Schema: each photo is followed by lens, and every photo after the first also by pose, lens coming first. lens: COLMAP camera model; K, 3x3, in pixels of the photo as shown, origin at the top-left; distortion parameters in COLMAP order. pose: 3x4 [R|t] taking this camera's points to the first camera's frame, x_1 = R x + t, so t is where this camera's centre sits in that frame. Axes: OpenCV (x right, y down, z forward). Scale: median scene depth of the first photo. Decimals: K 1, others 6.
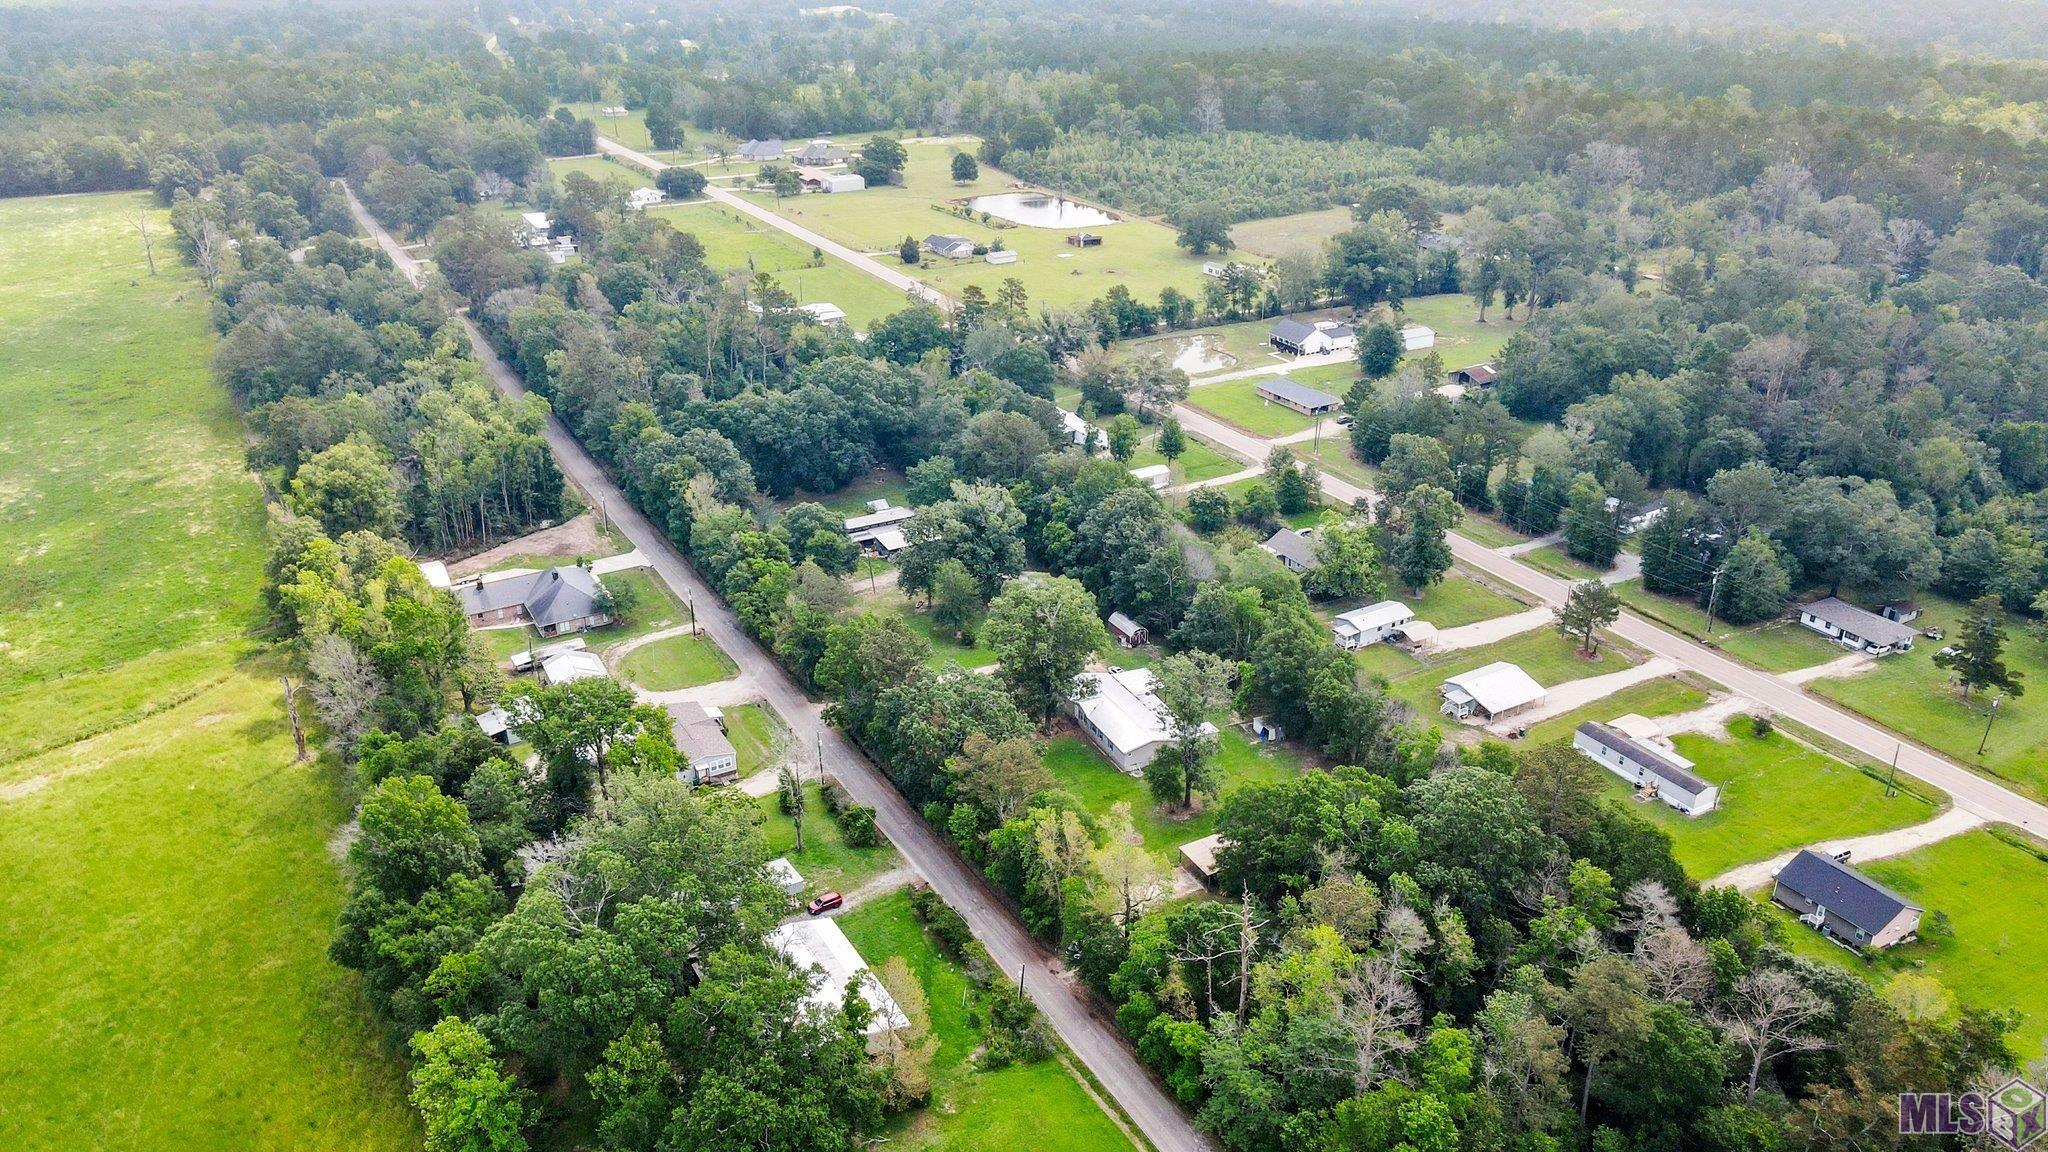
lens RADIAL K [[1531.4, 0, 1032.7], [0, 1531.4, 579.4], [0, 0, 1]] dist [0.008885, 0.013840]
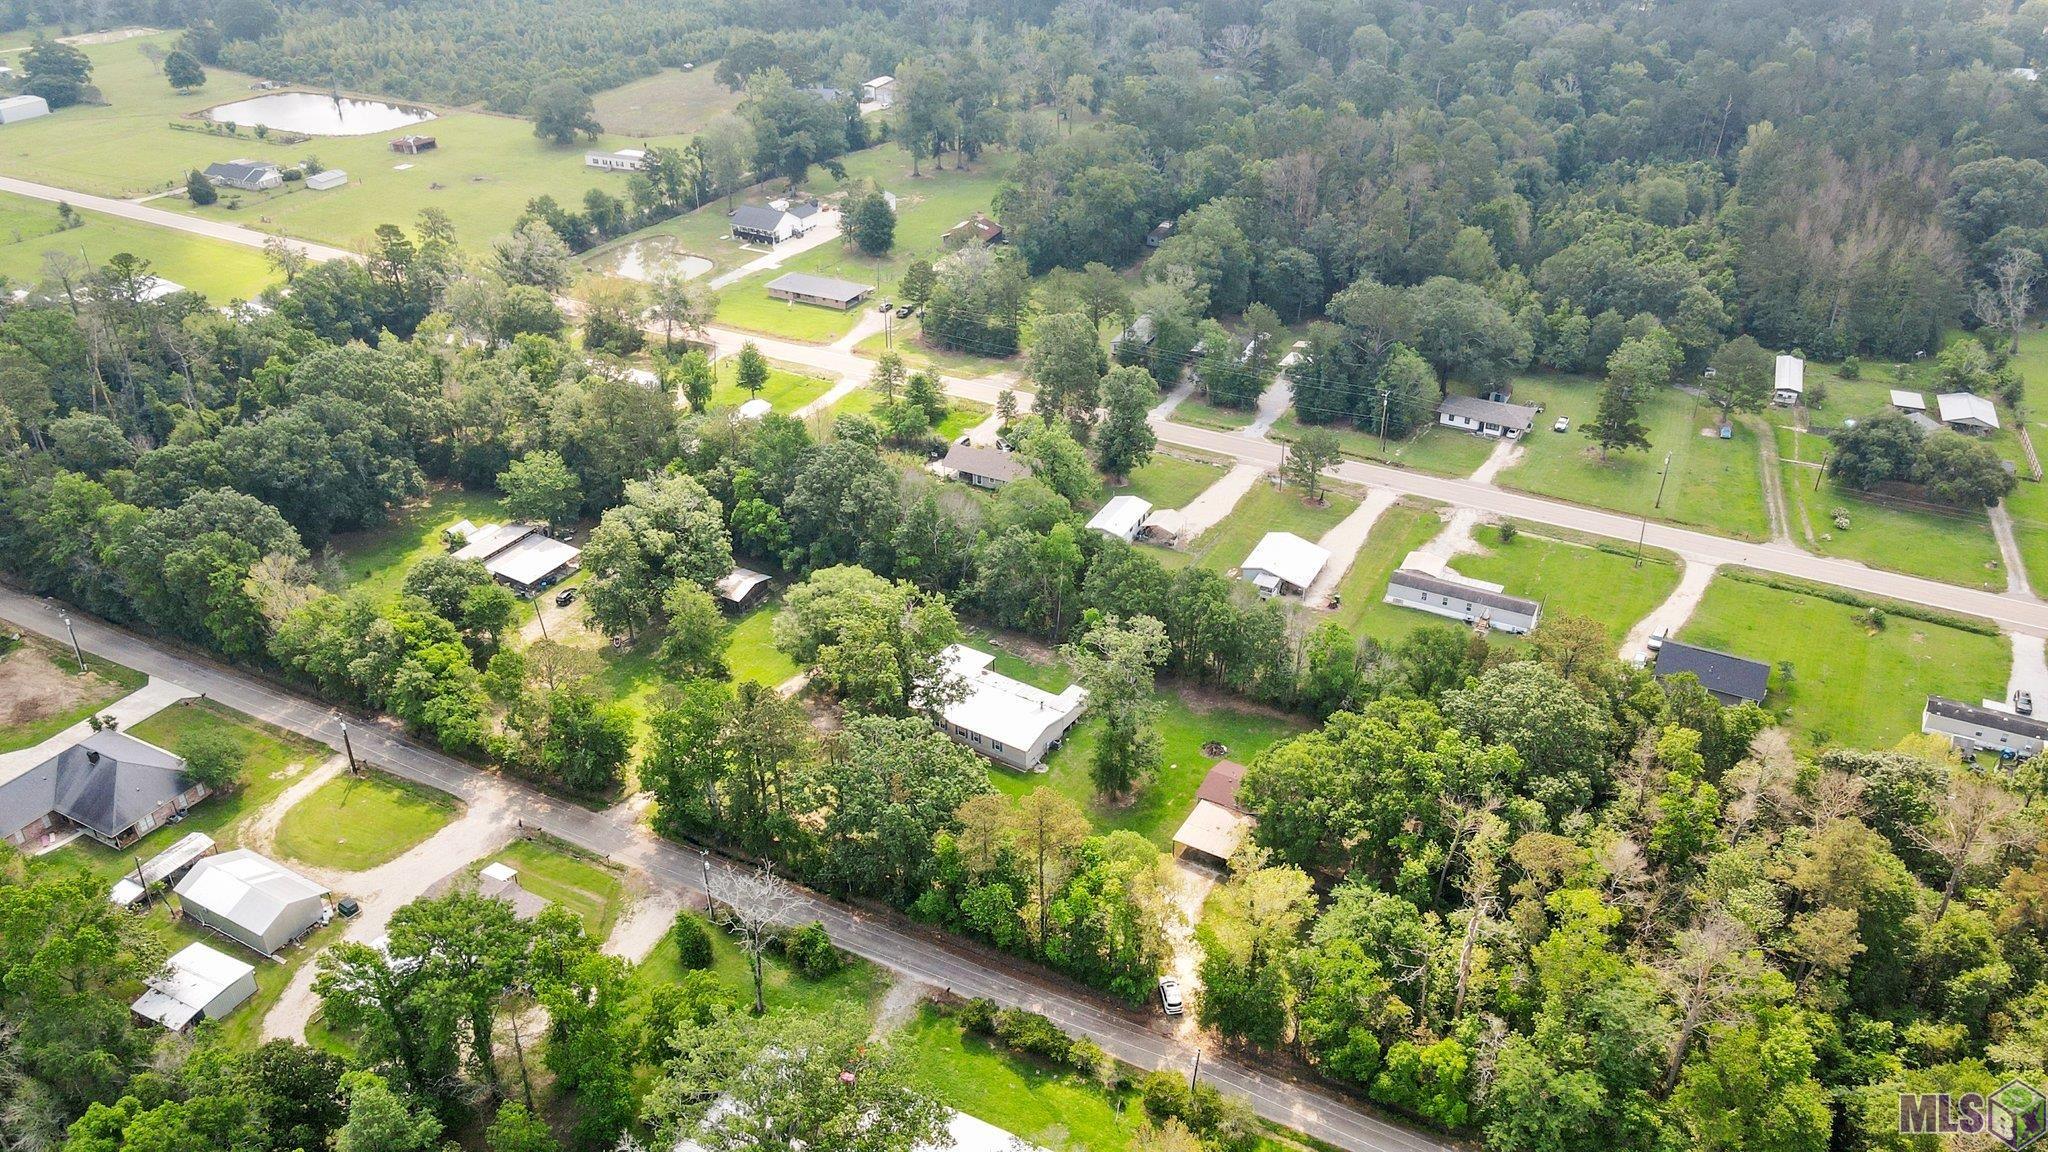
lens RADIAL K [[1531.4, 0, 1032.7], [0, 1531.4, 579.4], [0, 0, 1]] dist [0.008885, 0.013840]
pose [[0.847907, -0.265993, 0.458587, -0.251075], [0.221521, 0.963649, 0.149362, -0.087828], [-0.481646, -0.025059, 0.876008, 0.203586]]
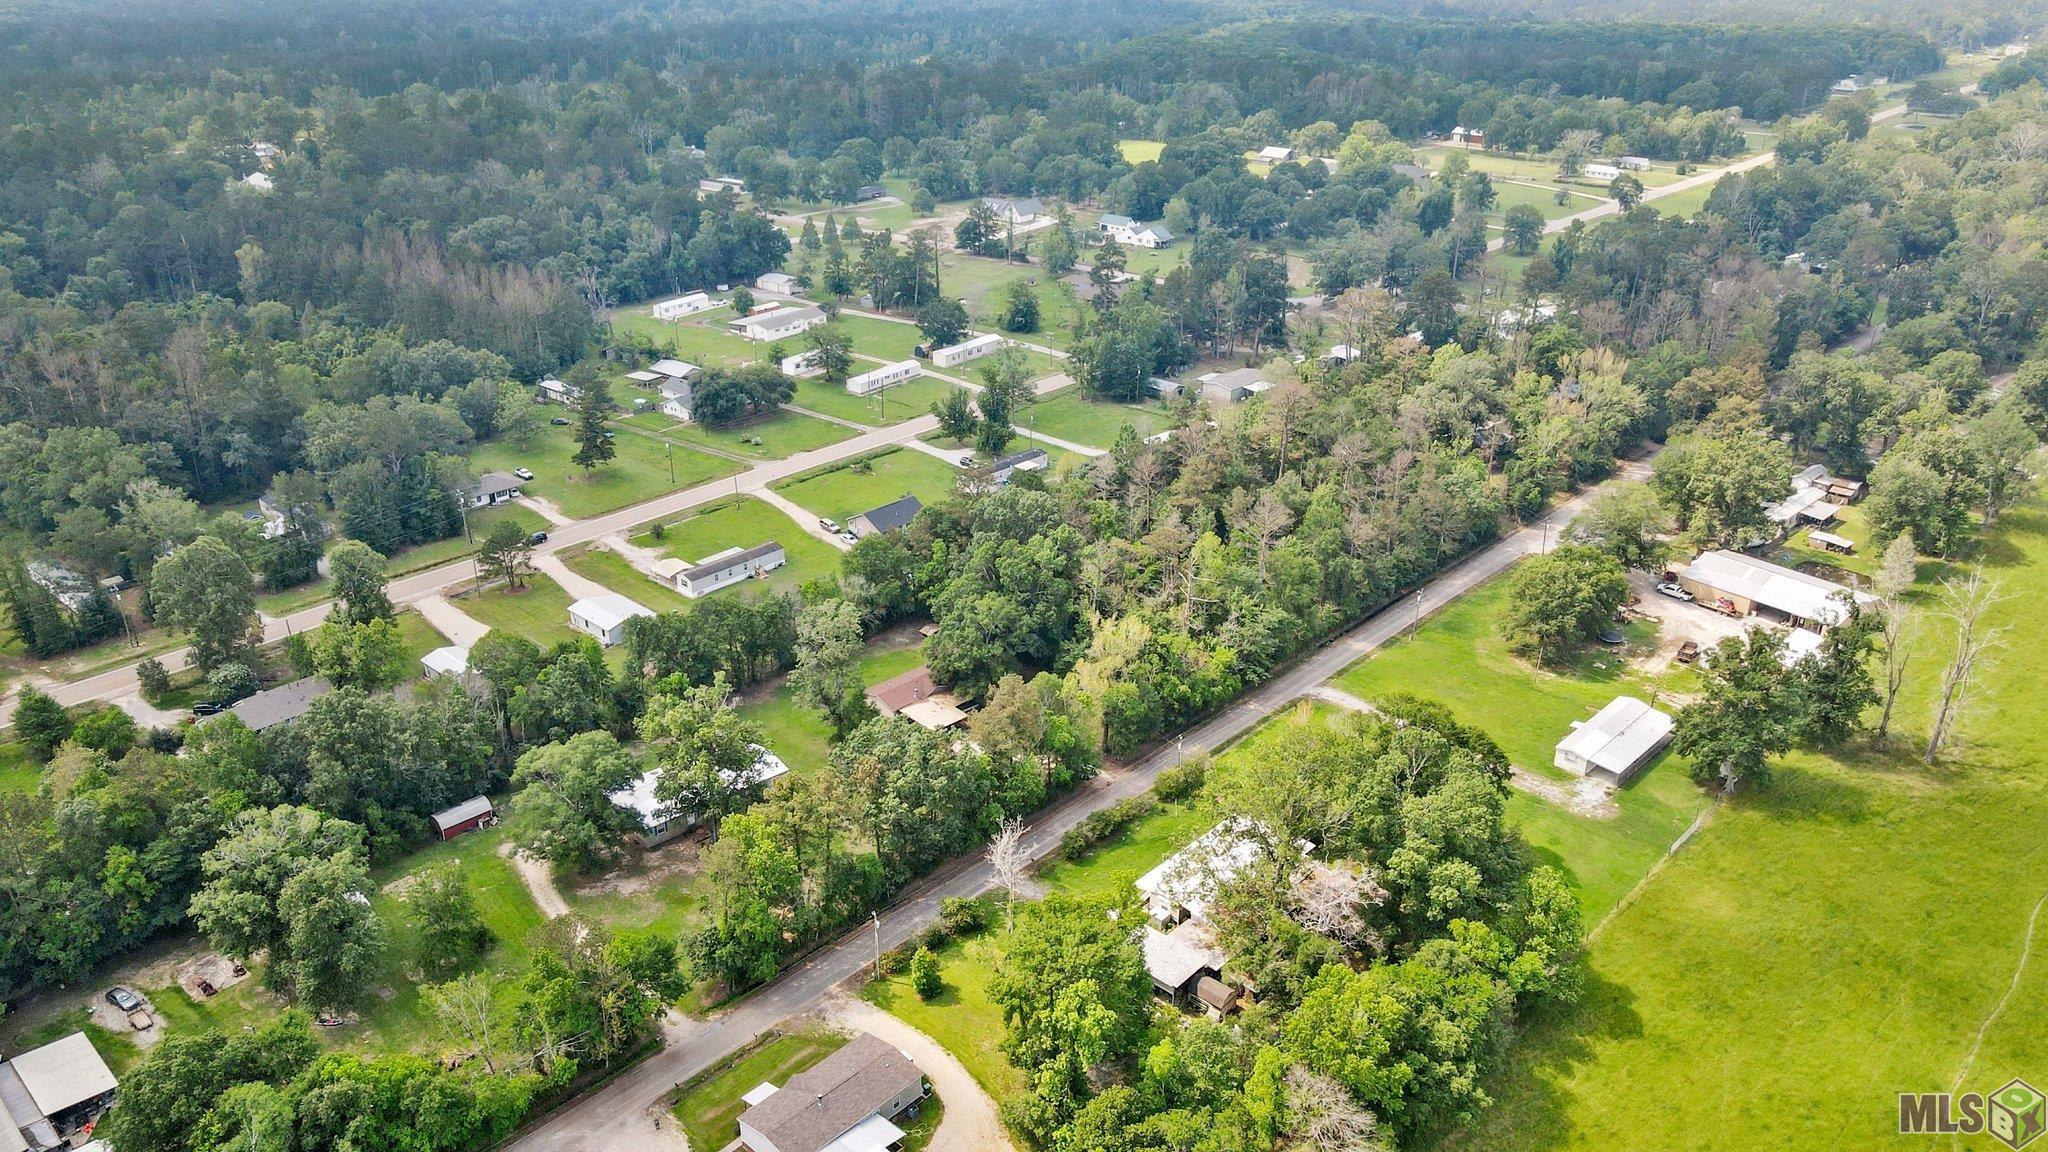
lens RADIAL K [[1531.4, 0, 1032.7], [0, 1531.4, 579.4], [0, 0, 1]] dist [0.008885, 0.013840]
pose [[-0.305927, -0.397051, 0.865309, -0.647311], [0.385625, 0.779313, 0.493928, -0.333079], [-0.870461, 0.484791, -0.085300, 0.737596]]
